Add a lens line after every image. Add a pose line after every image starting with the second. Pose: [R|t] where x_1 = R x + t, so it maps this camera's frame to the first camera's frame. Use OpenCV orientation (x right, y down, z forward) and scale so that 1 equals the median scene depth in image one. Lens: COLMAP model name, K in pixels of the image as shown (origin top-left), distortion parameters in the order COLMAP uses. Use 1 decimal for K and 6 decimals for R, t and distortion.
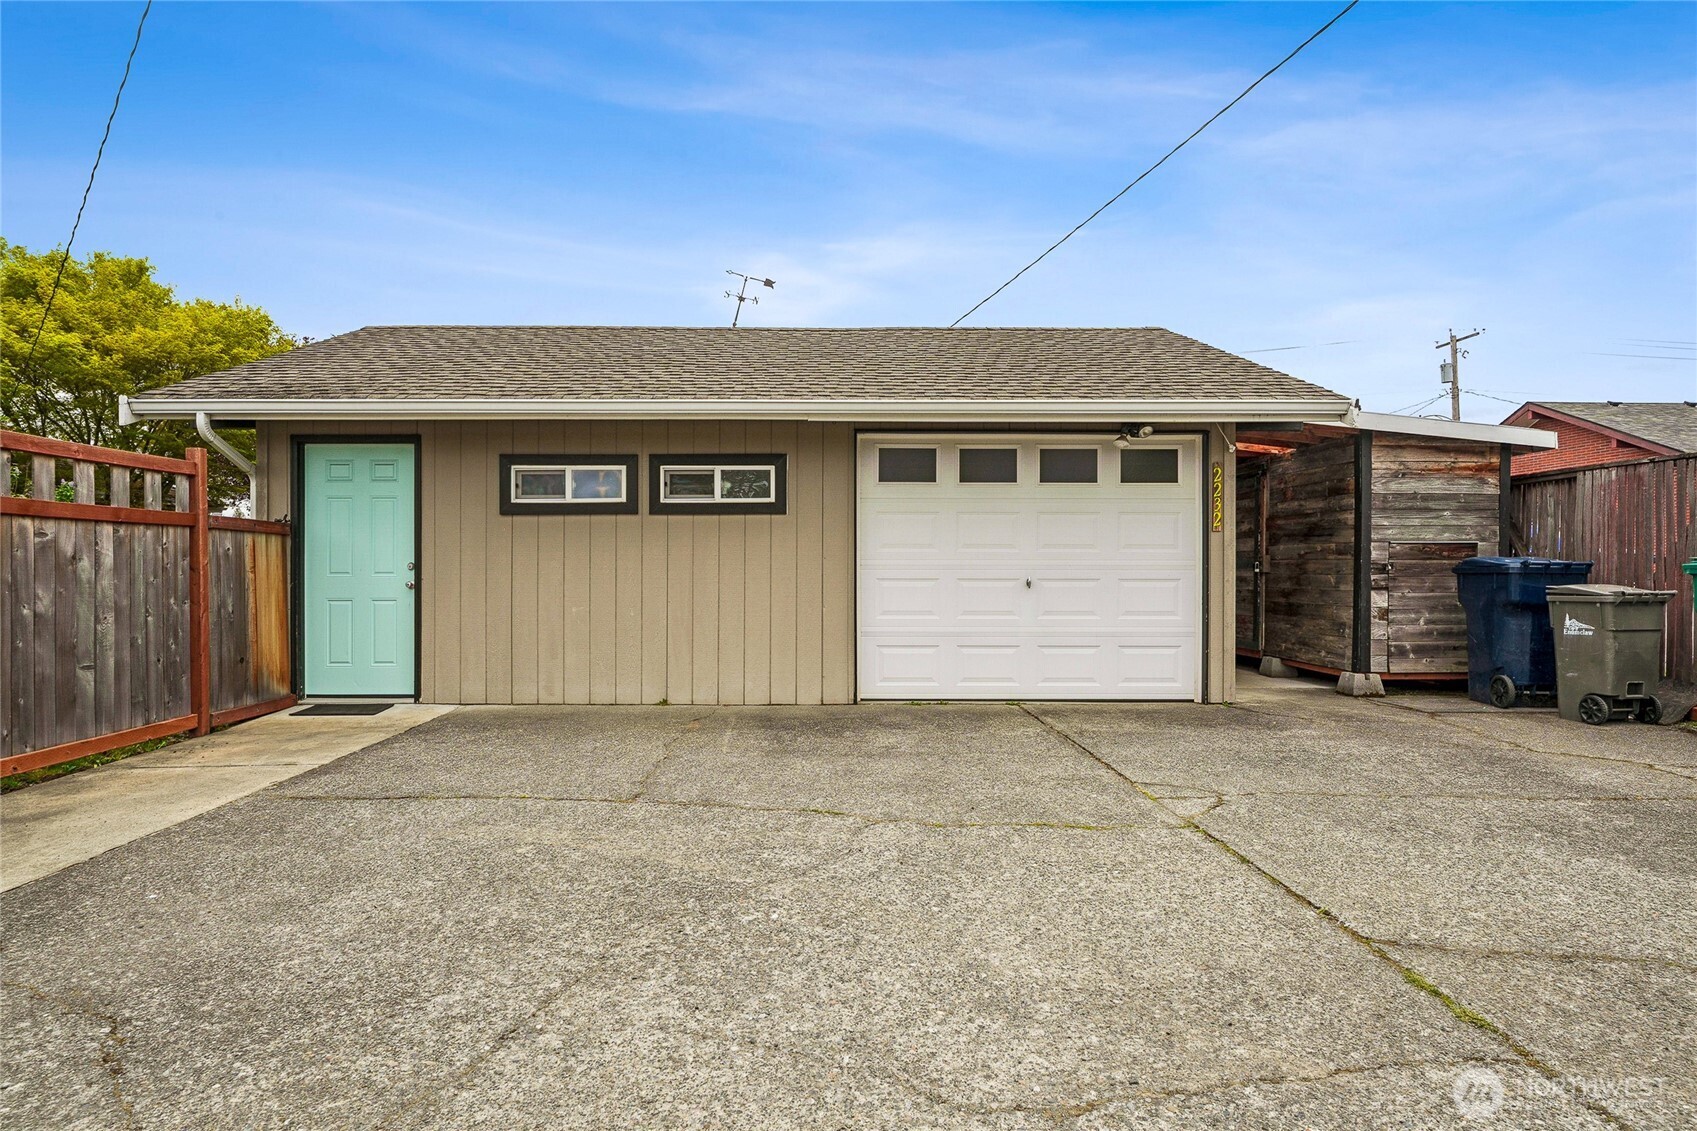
lens RADIAL K [[905.2, 0, 848.5], [0, 905.2, 565.5], [0, 0, 1]] dist [0.000463, -0.000222]
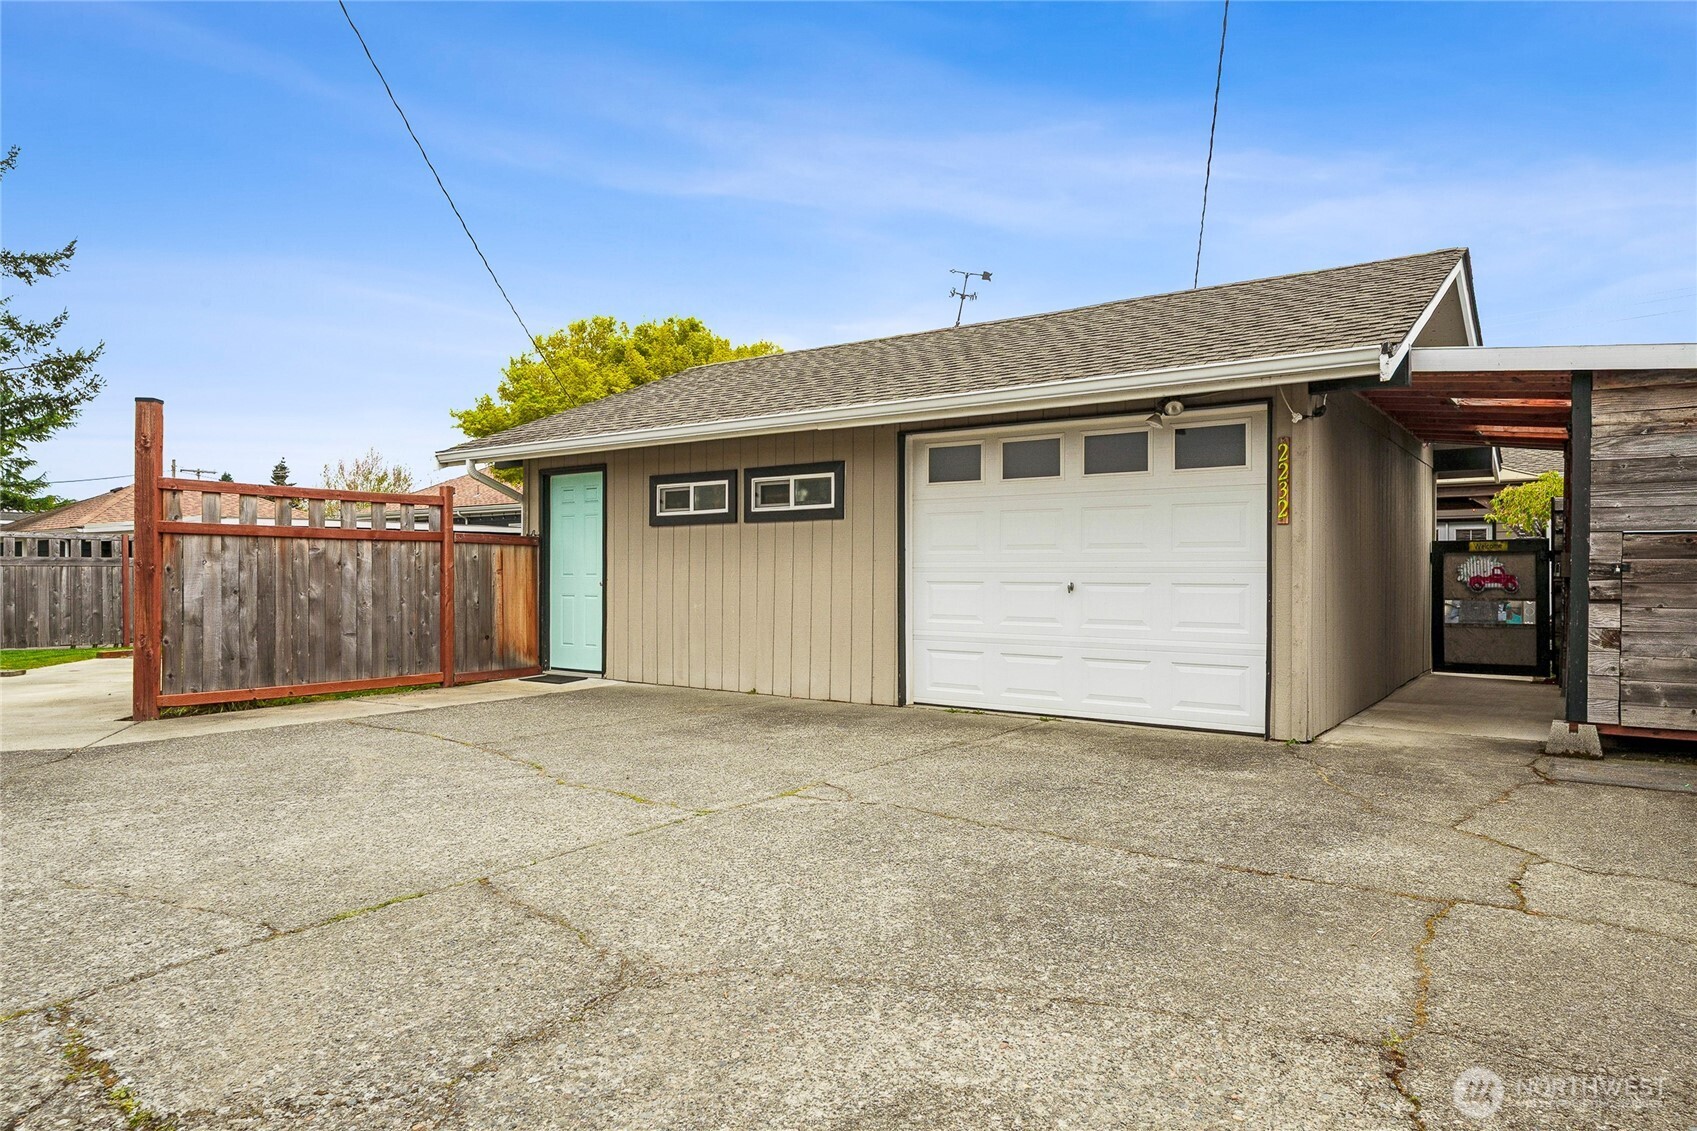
lens RADIAL K [[991.4, 0, 848.5], [0, 991.4, 565.5], [0, 0, 1]] dist [-0.000071, 0.000136]
pose [[0.820113, -0.002858, -0.572195, 0.585317], [0.001256, 0.999994, -0.003194, 0.000825], [0.572201, 0.001900, 0.820112, 0.069012]]
